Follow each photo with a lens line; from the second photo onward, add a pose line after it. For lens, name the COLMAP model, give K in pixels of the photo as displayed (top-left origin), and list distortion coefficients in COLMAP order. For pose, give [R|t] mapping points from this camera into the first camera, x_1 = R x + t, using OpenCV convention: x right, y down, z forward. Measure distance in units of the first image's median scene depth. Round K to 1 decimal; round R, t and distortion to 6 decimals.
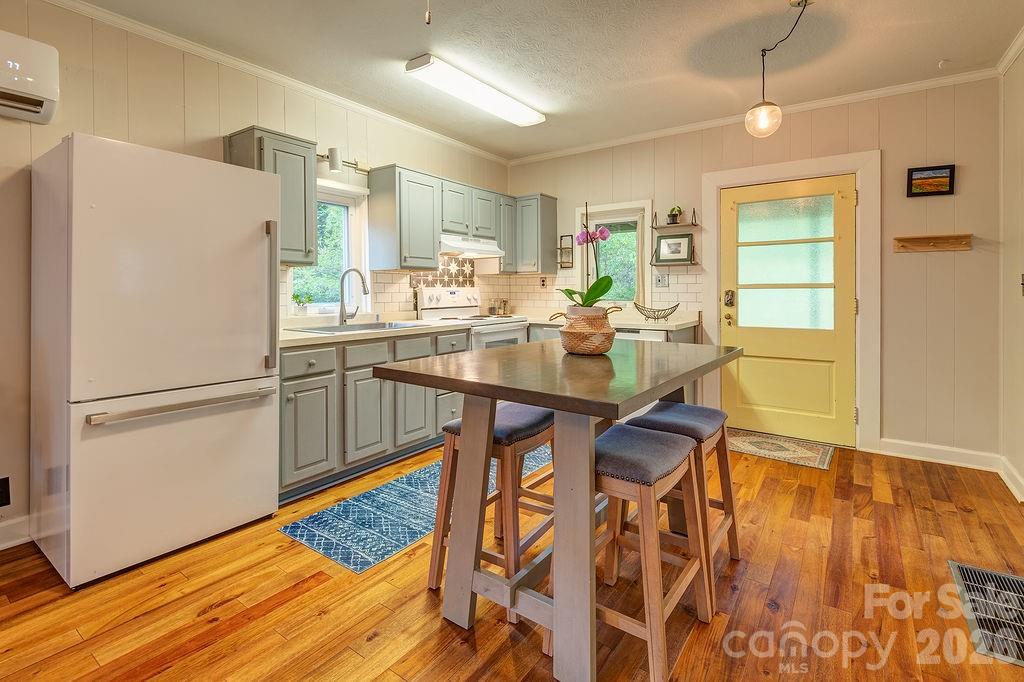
lens RADIAL K [[485.5, 0, 513.3], [0, 485.5, 297.1], [0, 0, 1]] dist [0.020179, -0.013464]
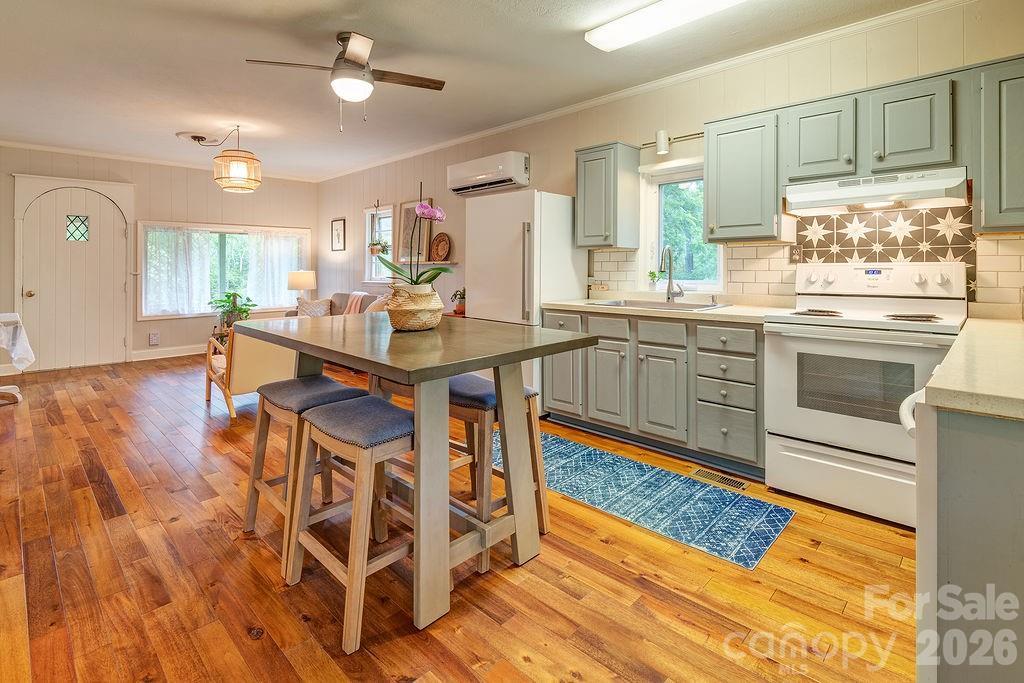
lens RADIAL K [[485.5, 0, 509.5], [0, 485.5, 266.3], [0, 0, 1]] dist [0.020179, -0.013464]
pose [[-0.156894, -0.001287, -0.987615, 0.655978], [-0.012000, 0.999928, 0.000603, -0.012768], [0.987543, 0.011946, -0.156898, 0.787075]]
